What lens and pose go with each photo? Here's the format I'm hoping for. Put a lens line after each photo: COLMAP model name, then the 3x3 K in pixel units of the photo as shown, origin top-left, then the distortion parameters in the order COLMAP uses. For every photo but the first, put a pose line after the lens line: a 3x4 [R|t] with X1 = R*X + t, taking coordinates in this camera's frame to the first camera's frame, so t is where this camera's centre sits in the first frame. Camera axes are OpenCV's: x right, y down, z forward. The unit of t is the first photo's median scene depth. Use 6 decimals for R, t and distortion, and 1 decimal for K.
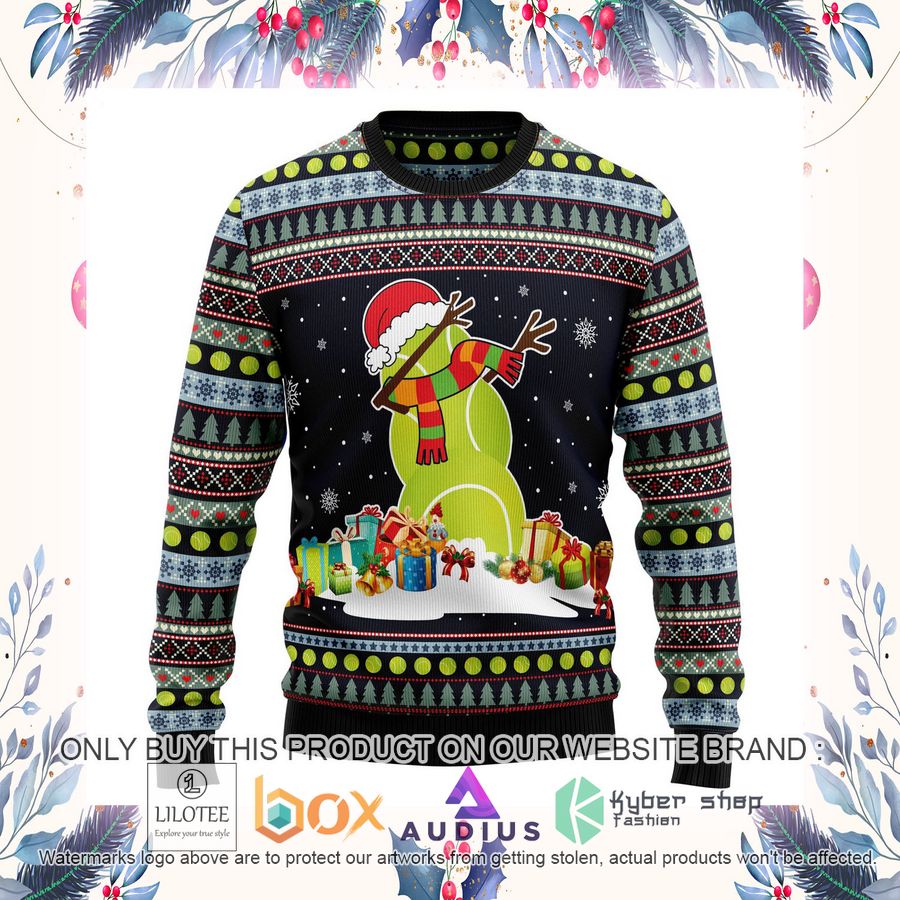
lens RADIAL K [[5847.1, 0, 395.8], [0, 5847.1, 437.1], [0, 0, 1]] dist [0.000150, 0.000000]
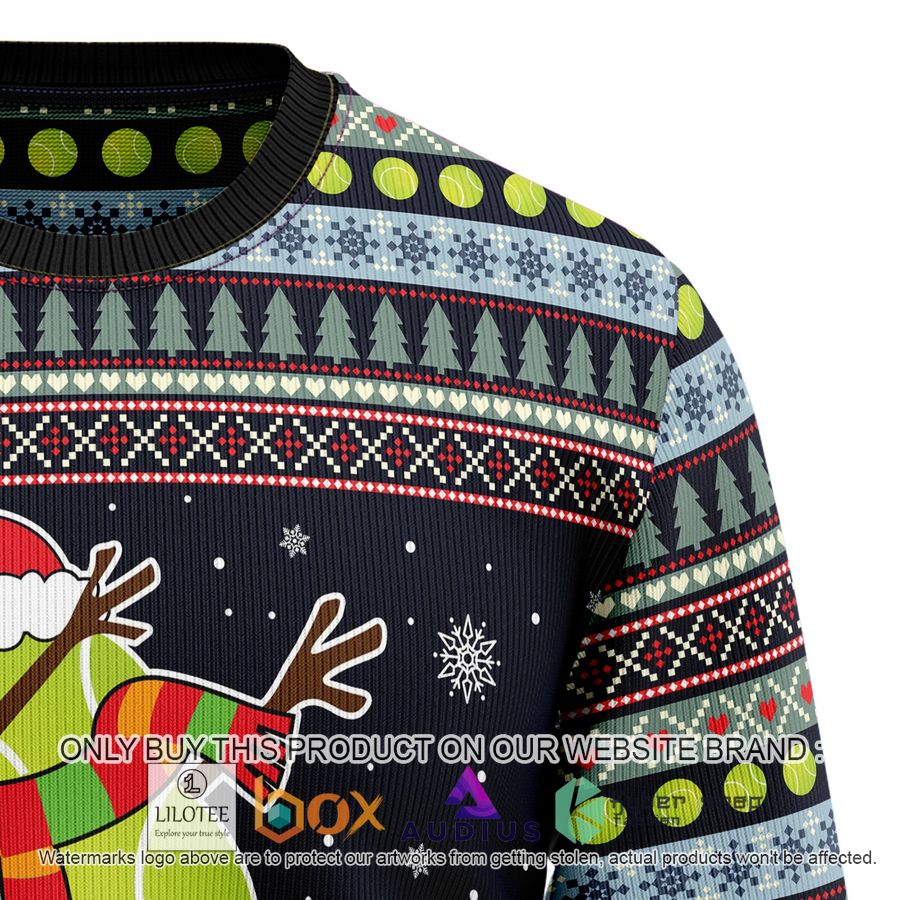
lens RADIAL K [[5847.1, 0, 456.7], [0, 5847.1, 453.9], [0, 0, 1]] dist [0.000150, 0.000000]
pose [[0.999953, 0.000070, 0.009721, 0.028341], [0.000027, 0.999951, -0.009907, -0.026819], [-0.009721, 0.009906, 0.999904, 0.640075]]
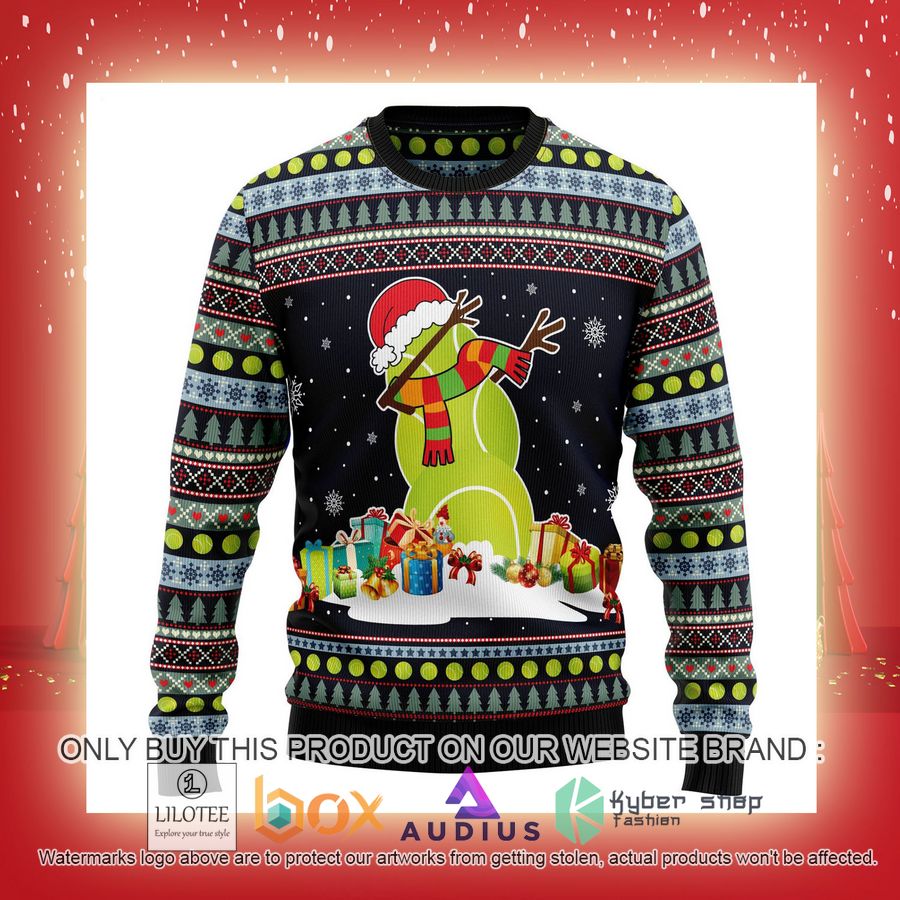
lens RADIAL K [[5847.1, 0, 388.3], [0, 5847.1, 435.9], [0, 0, 1]] dist [0.000150, 0.000000]
pose [[0.999999, 0.000038, -0.001286, -0.000957], [-0.000039, 1.000000, -0.000195, -0.000173], [0.001286, 0.000195, 0.999999, 0.018054]]
